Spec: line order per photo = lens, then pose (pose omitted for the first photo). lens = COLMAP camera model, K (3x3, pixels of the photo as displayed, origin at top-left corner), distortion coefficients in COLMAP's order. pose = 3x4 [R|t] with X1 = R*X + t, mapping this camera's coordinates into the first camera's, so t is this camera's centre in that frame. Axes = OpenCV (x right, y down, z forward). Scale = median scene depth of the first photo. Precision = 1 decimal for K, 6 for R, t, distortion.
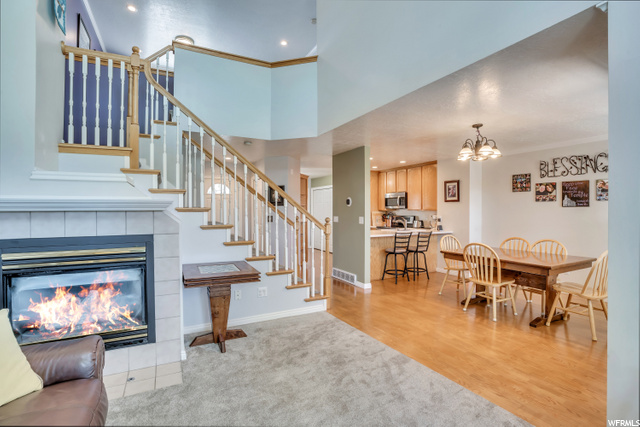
lens RADIAL K [[285.8, 0, 320.0], [0, 285.8, 213.5], [0, 0, 1]] dist [-0.029456, -0.000205]
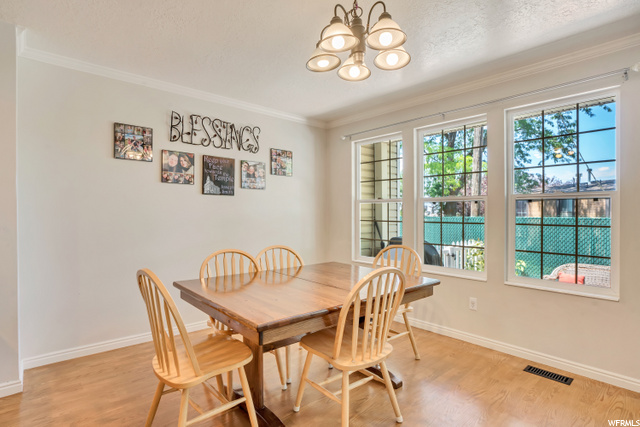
lens RADIAL K [[320.6, 0, 319.4], [0, 320.6, 215.5], [0, 0, 1]] dist [-0.029271, 0.000299]
pose [[-0.229233, -0.005318, 0.973357, 0.101843], [0.004398, 0.999969, 0.006499, 0.020892], [-0.973362, 0.005770, -0.229202, 0.913098]]
